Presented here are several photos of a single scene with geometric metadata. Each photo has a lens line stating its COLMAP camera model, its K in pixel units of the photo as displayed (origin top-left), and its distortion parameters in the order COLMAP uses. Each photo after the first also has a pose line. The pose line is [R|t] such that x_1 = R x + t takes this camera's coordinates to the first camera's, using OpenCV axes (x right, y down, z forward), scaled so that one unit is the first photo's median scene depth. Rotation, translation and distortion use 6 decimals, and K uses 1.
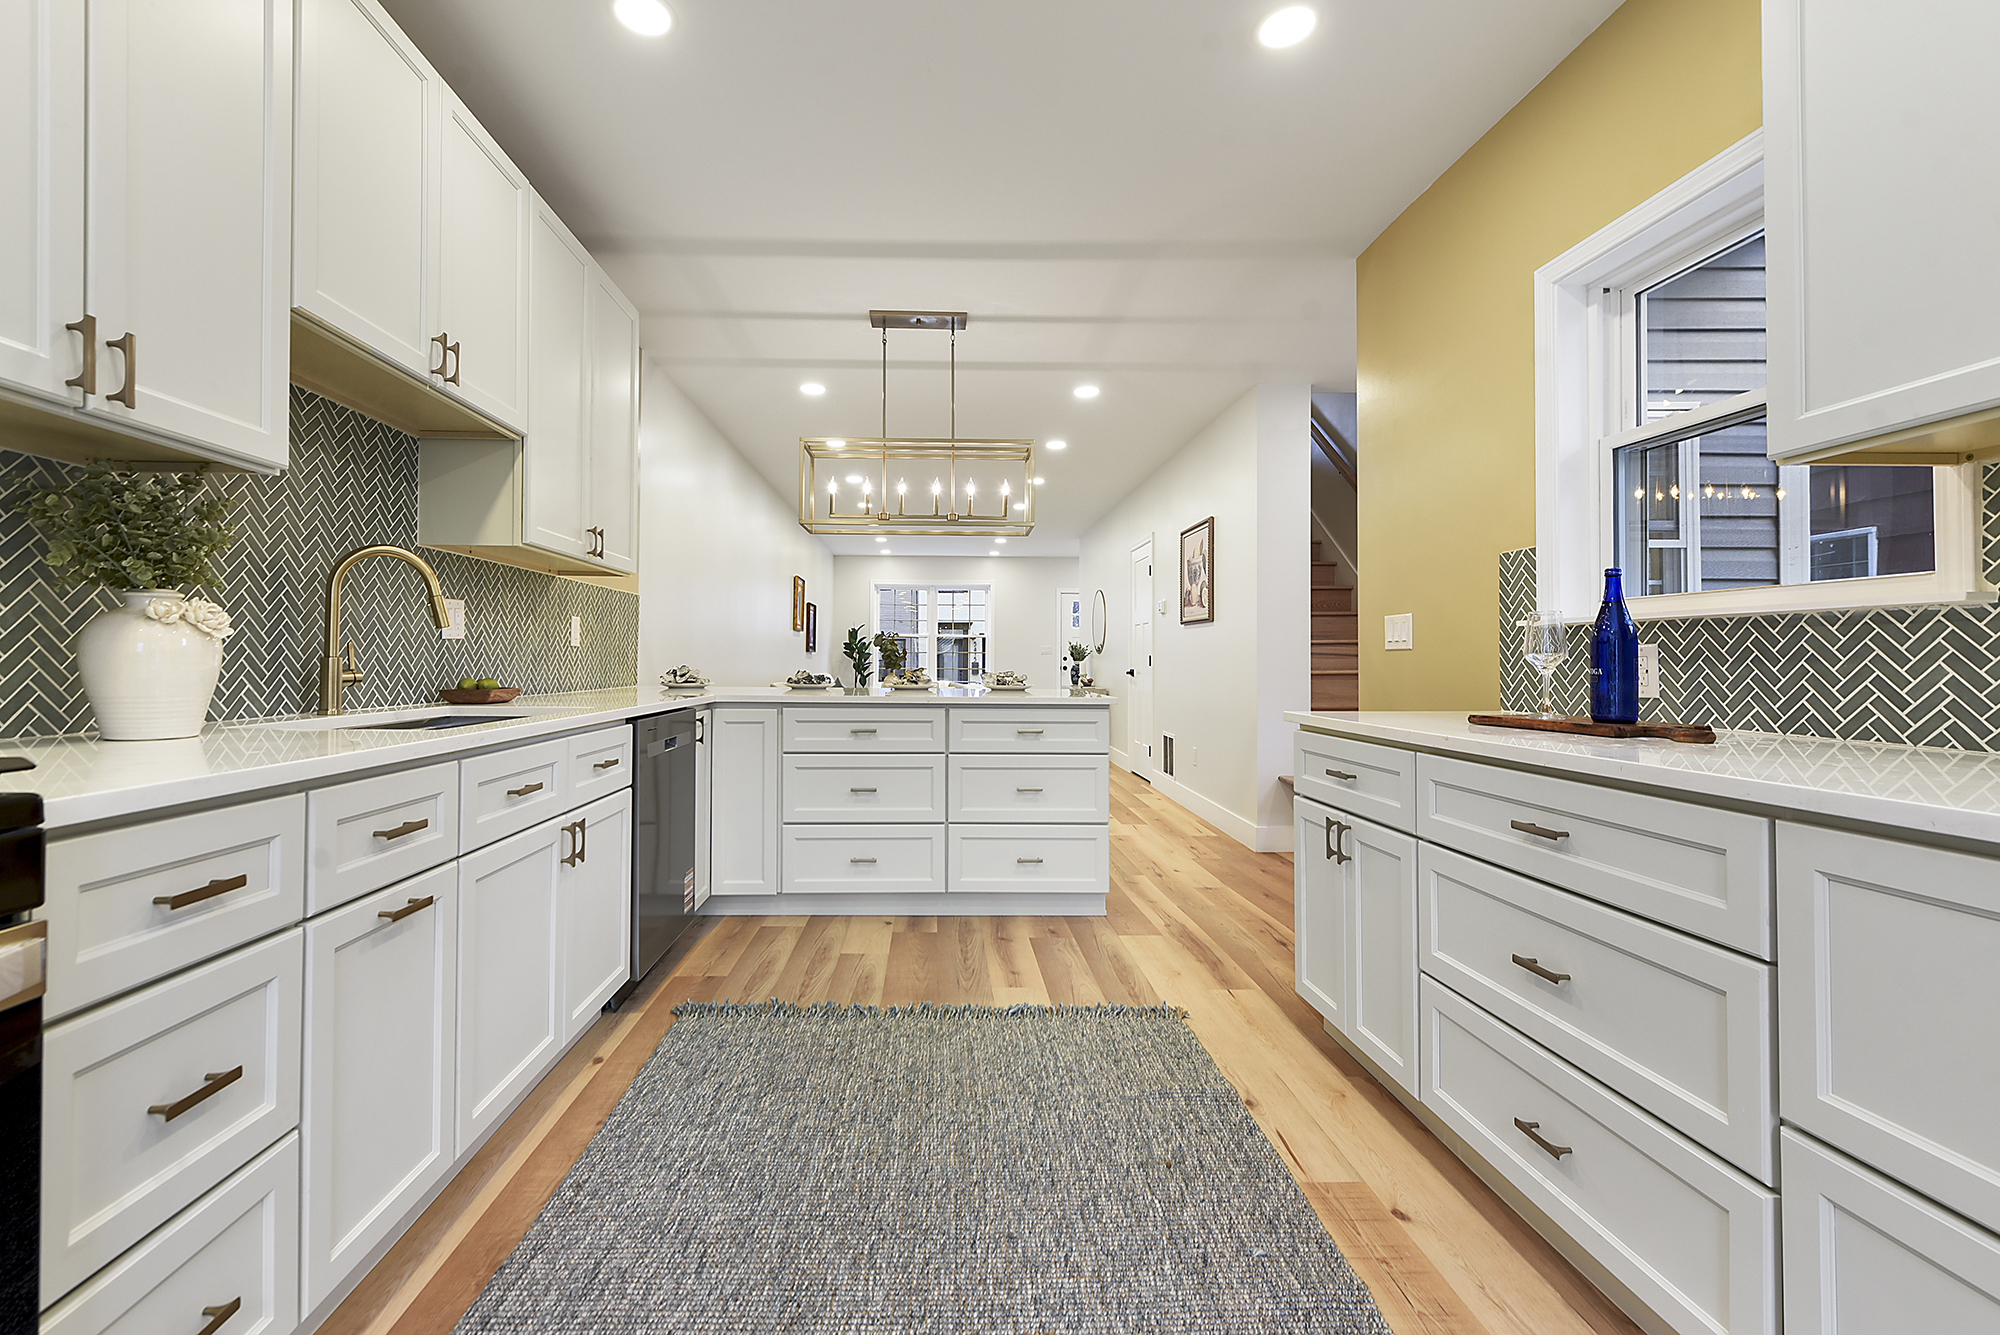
lens RADIAL K [[816.8, 0, 984.0], [0, 816.8, 653.0], [0, 0, 1]] dist [0.010782, -0.003077]
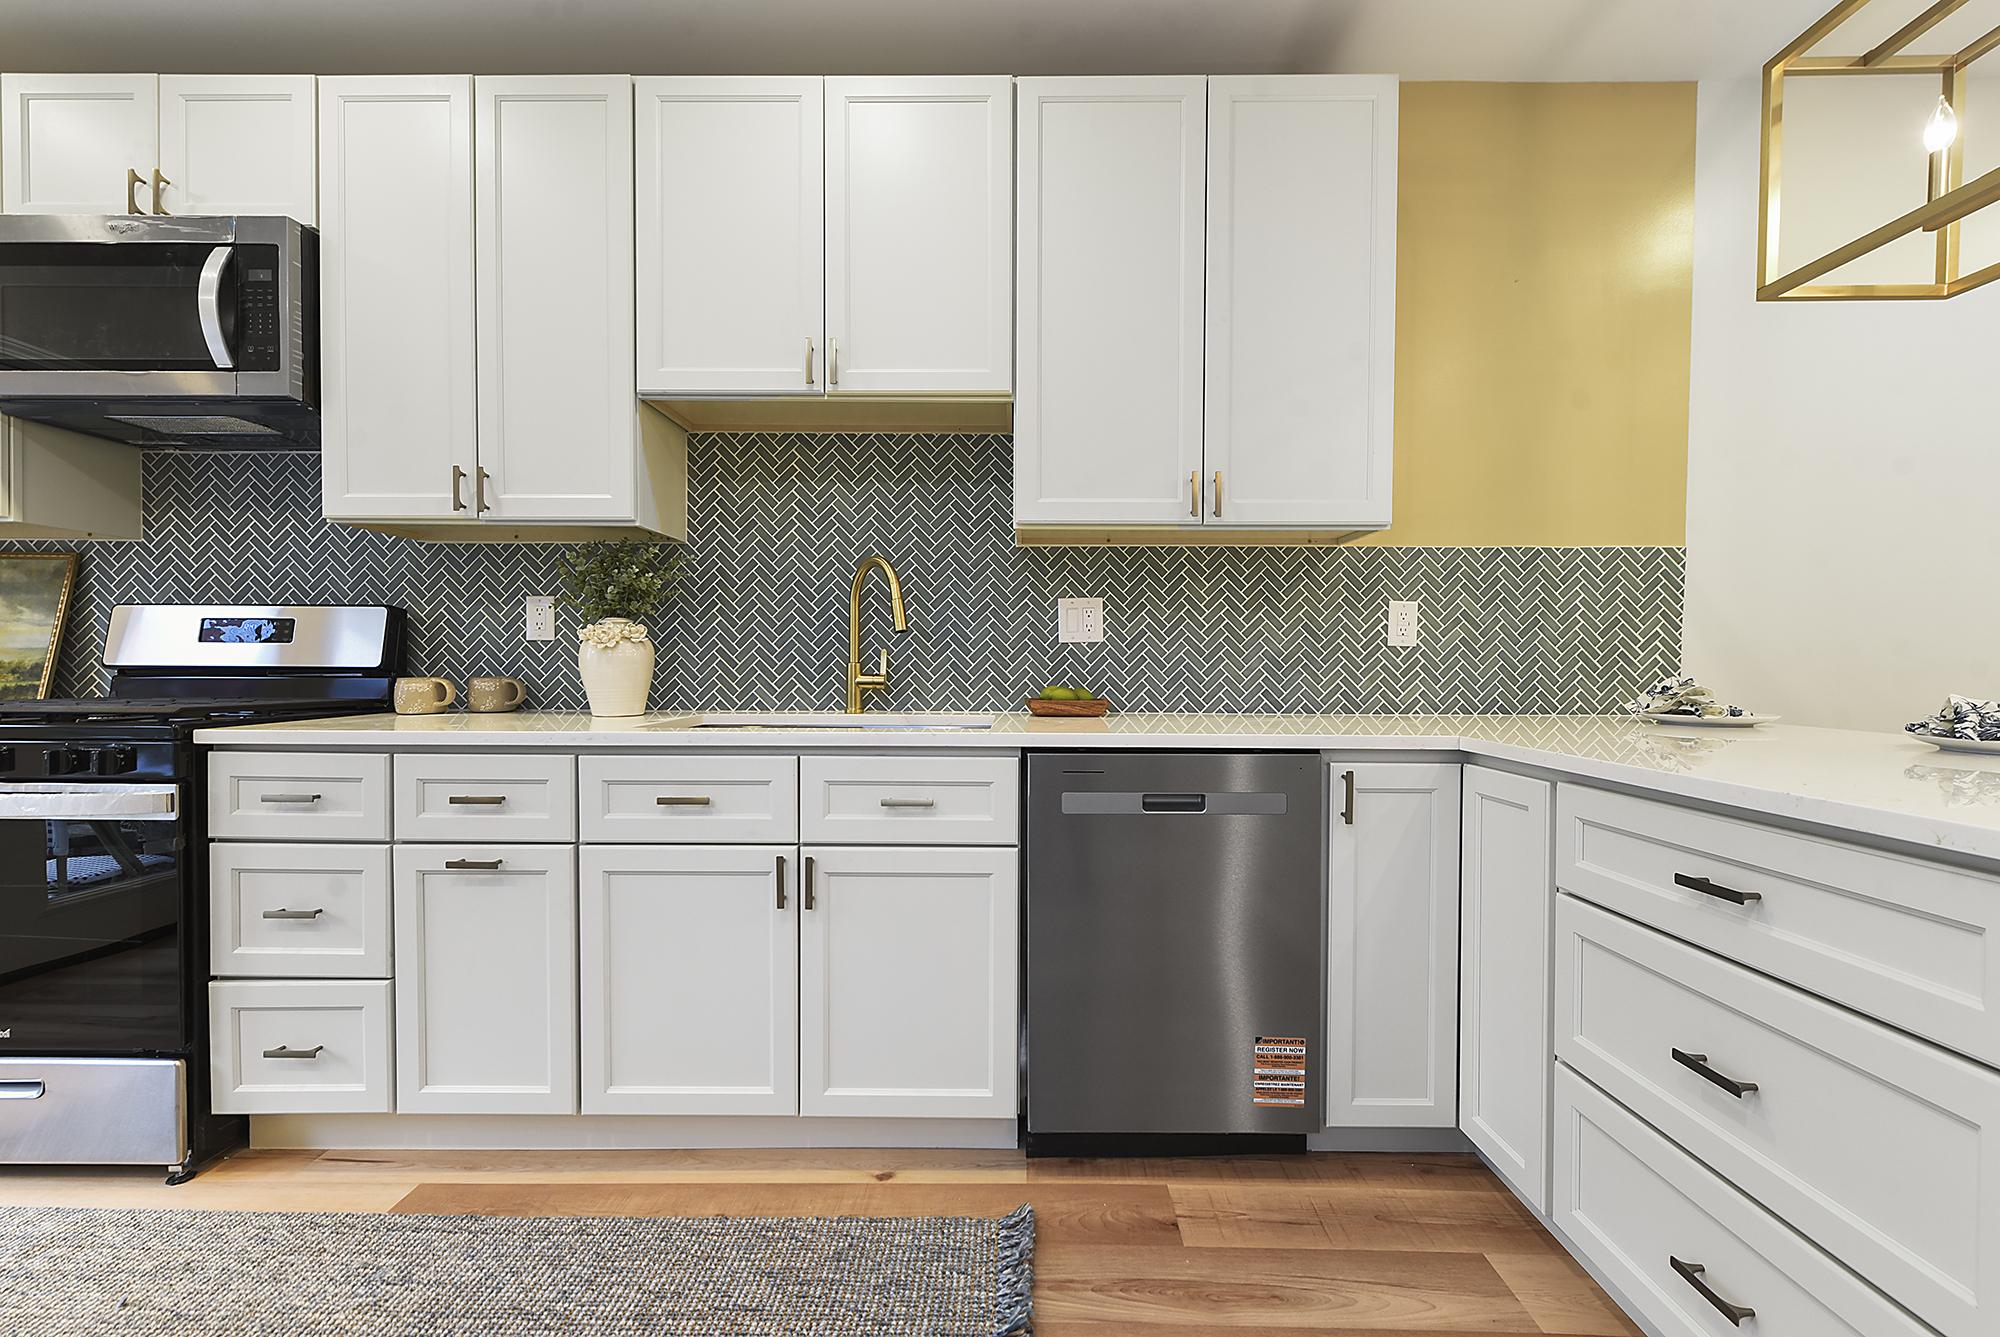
lens RADIAL K [[816.8, 0, 1002.8], [0, 816.8, 679.6], [0, 0, 1]] dist [0.010782, -0.003077]
pose [[-0.063808, 0.016264, -0.997830, 0.310750], [0.004961, 0.999860, 0.015980, 0.010880], [0.997950, -0.003930, -0.063880, 1.220914]]
